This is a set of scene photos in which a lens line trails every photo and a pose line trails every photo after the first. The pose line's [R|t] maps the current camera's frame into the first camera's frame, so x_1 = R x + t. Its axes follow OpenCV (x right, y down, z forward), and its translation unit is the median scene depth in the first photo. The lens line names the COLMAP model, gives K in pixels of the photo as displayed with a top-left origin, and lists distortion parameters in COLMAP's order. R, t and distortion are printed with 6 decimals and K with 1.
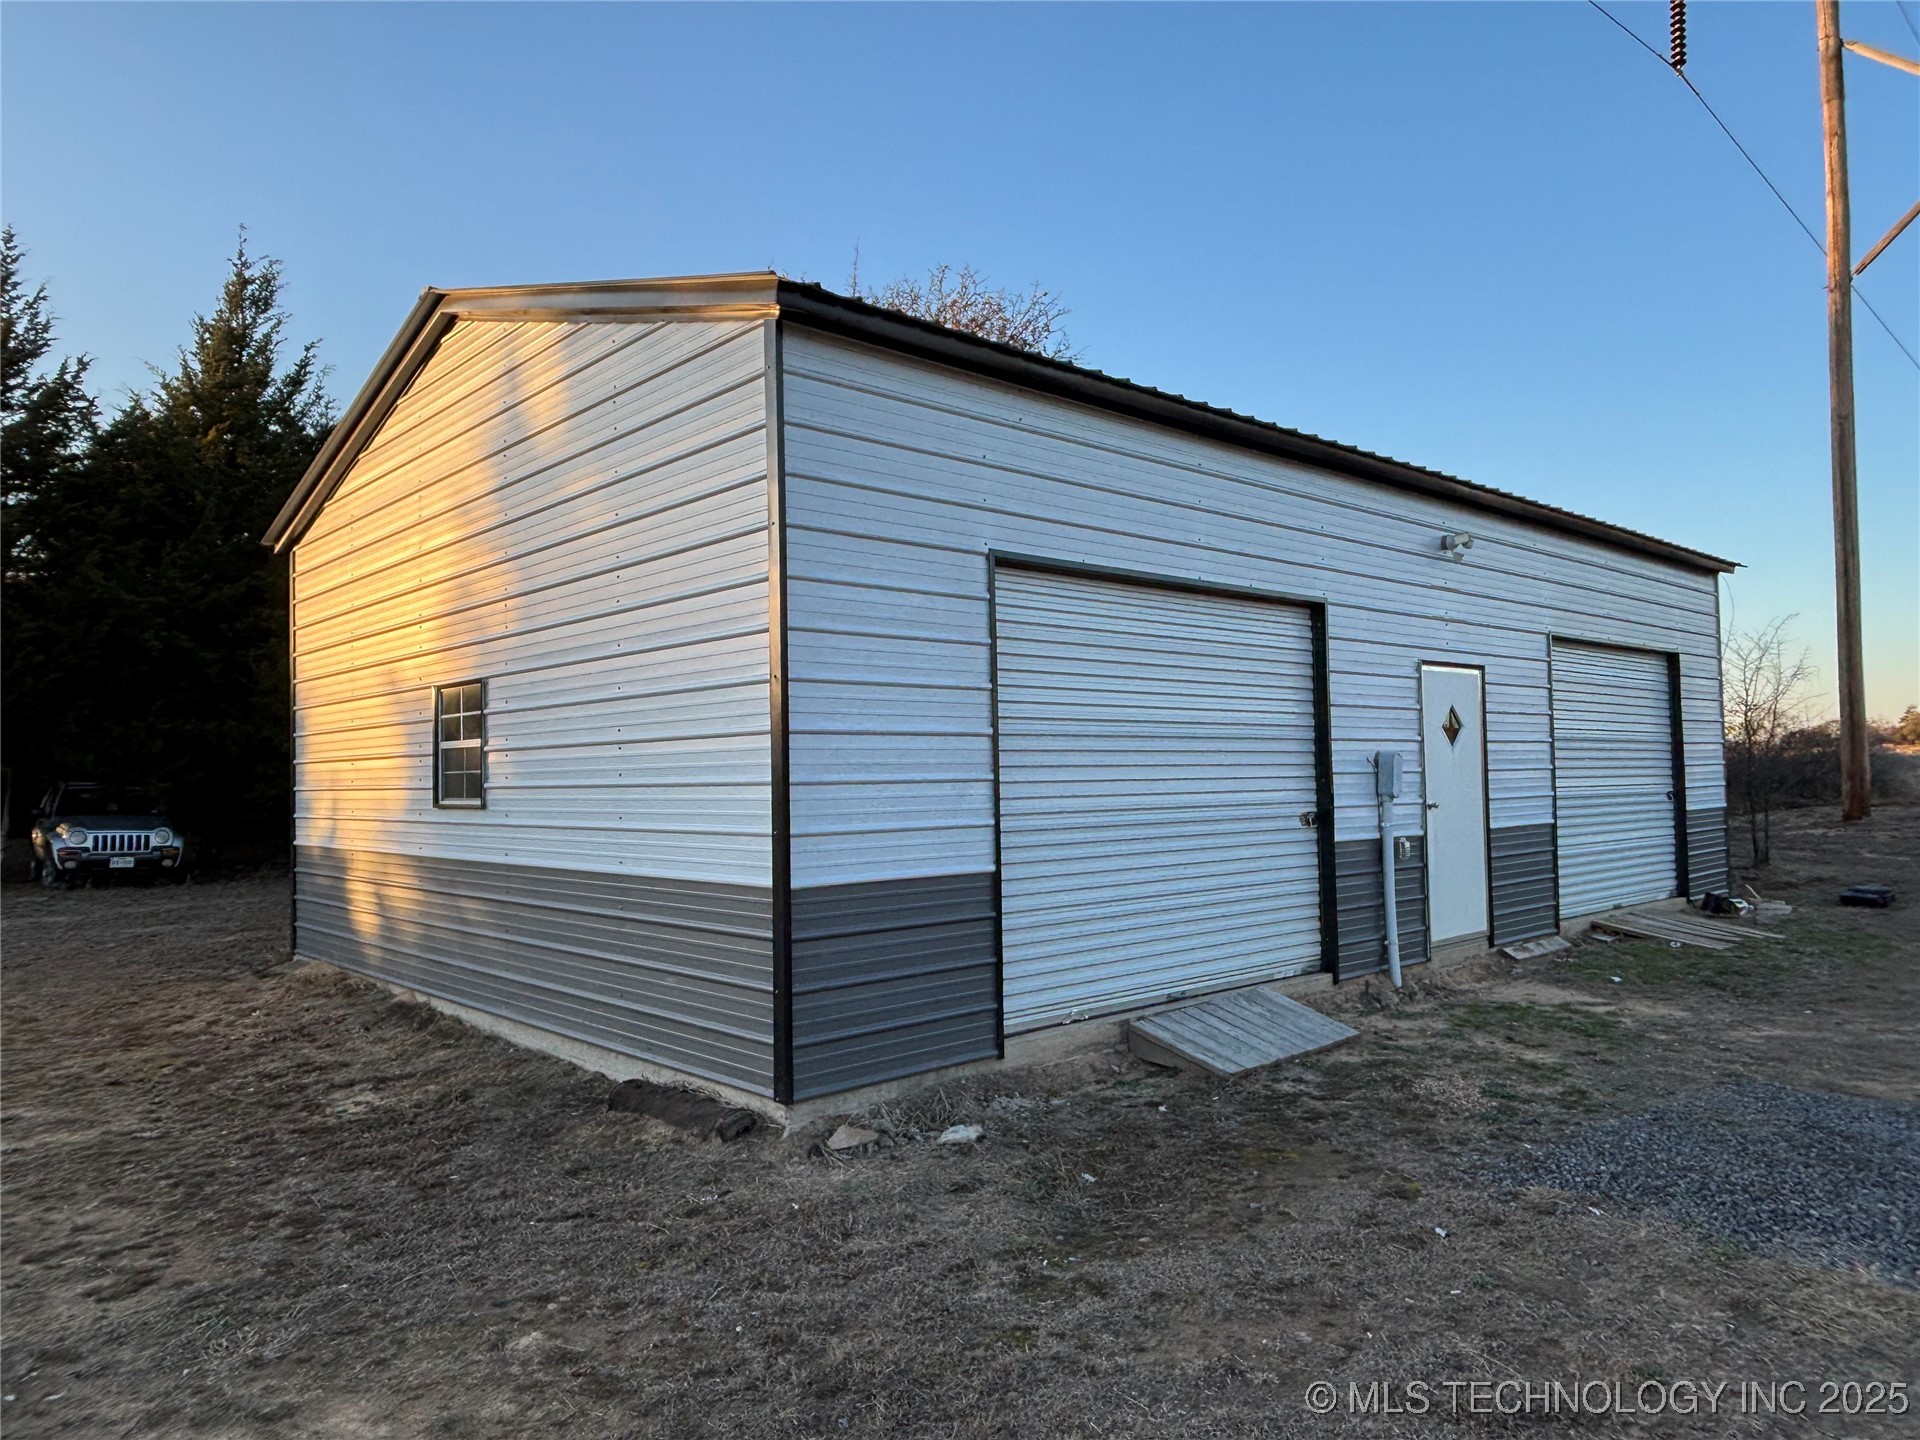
lens RADIAL K [[1281.2, 0, 975.7], [0, 1281.2, 722.3], [0, 0, 1]] dist [0.017522, -0.039569]
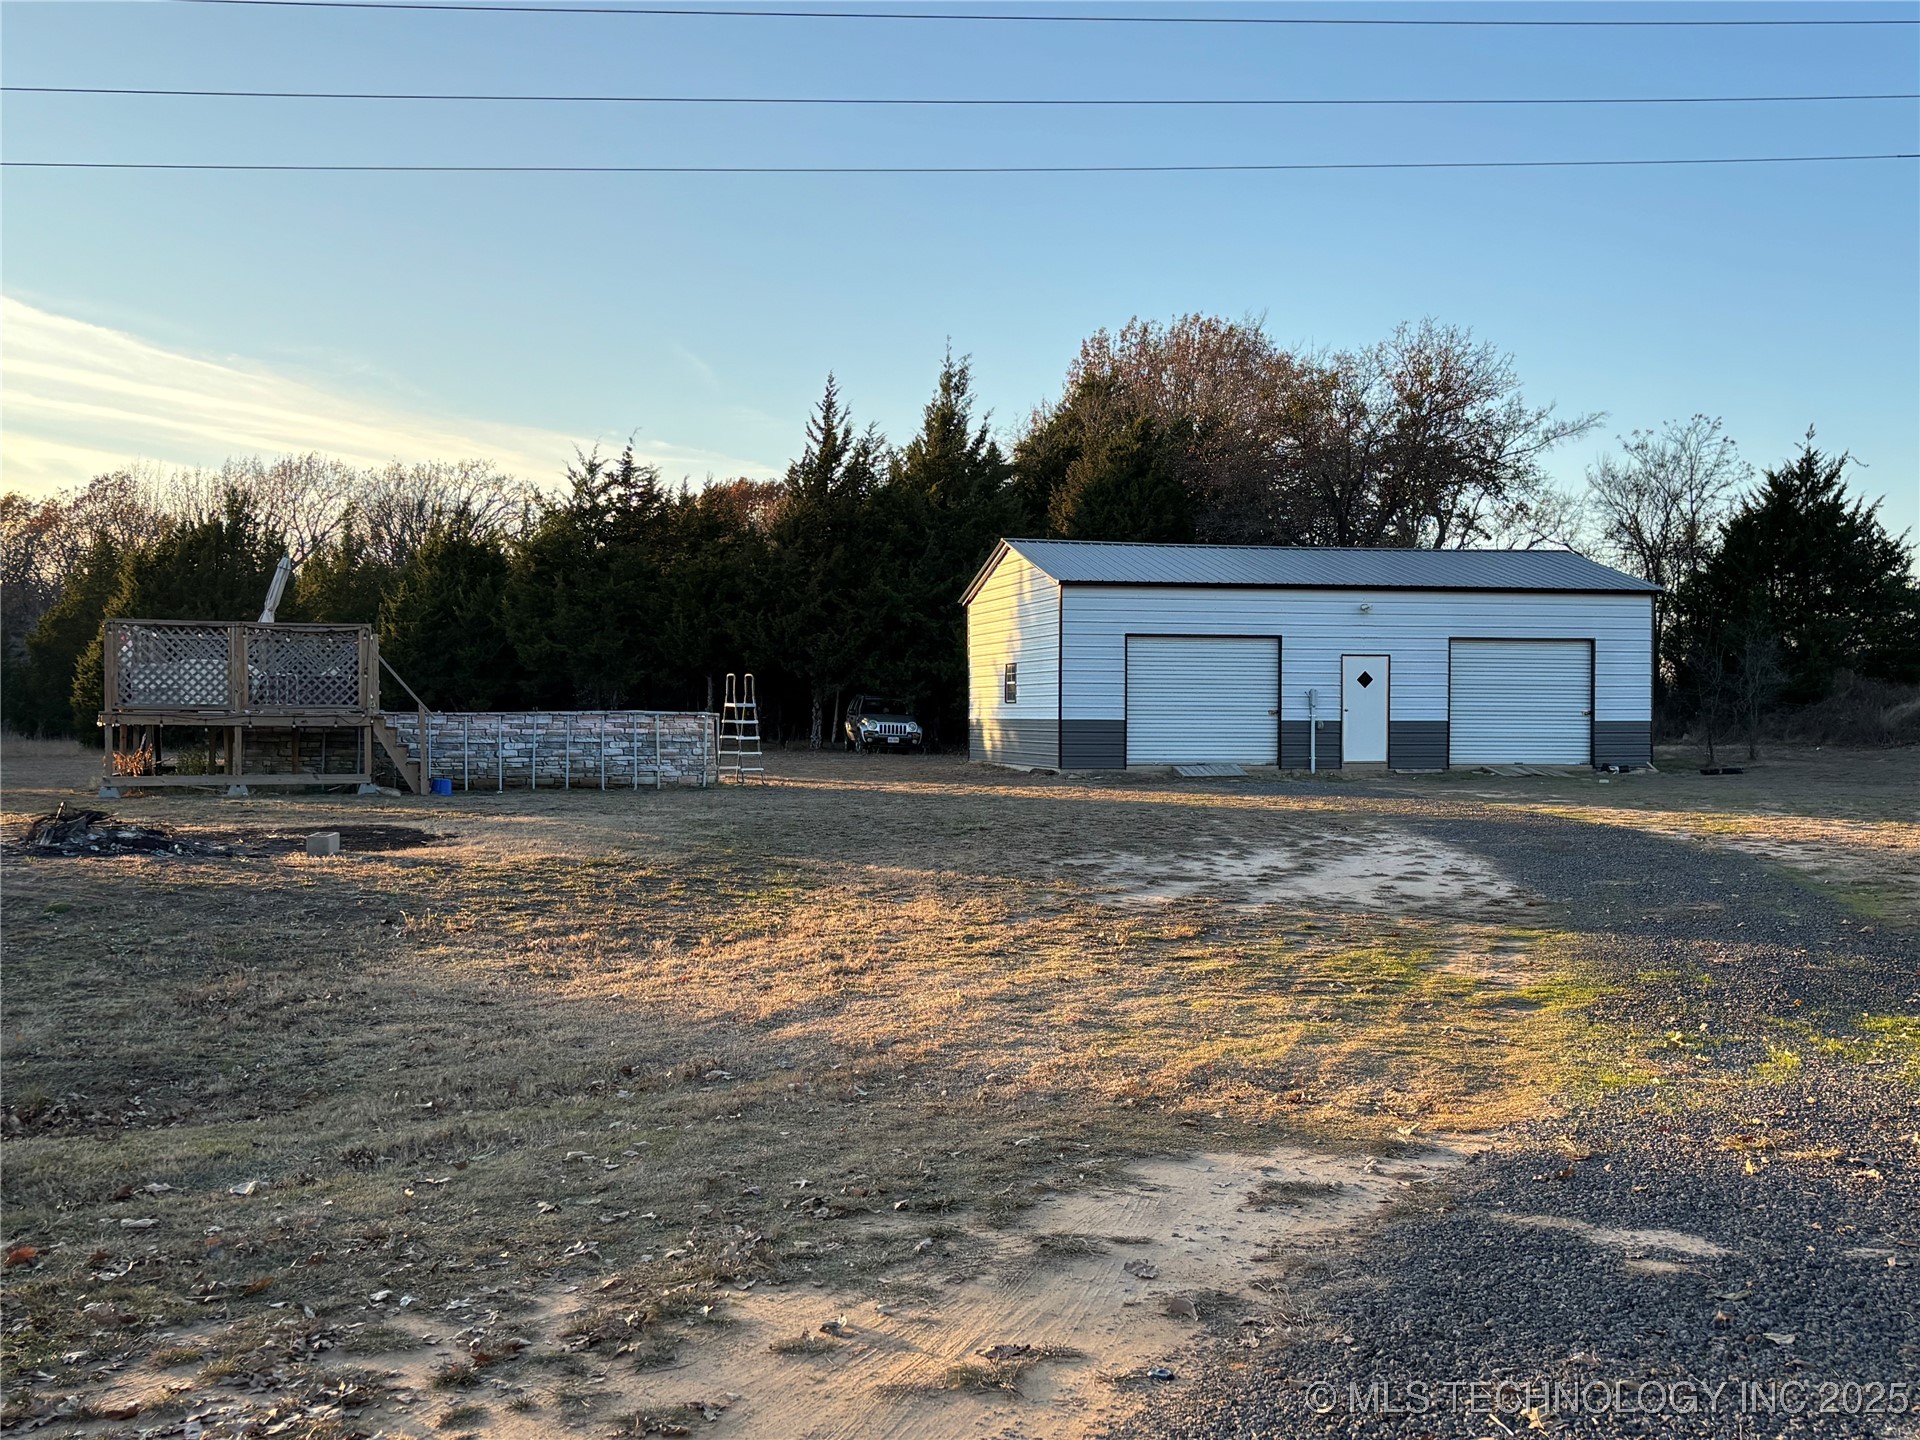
lens RADIAL K [[2034.8, 0, 950.3], [0, 2034.8, 720.2], [0, 0, 1]] dist [0.037710, 0.000000]
pose [[0.868182, 0.021625, -0.495775, 1.612132], [0.001963, 0.998893, 0.047007, -0.104852], [0.496243, -0.041784, 0.867178, -2.821684]]
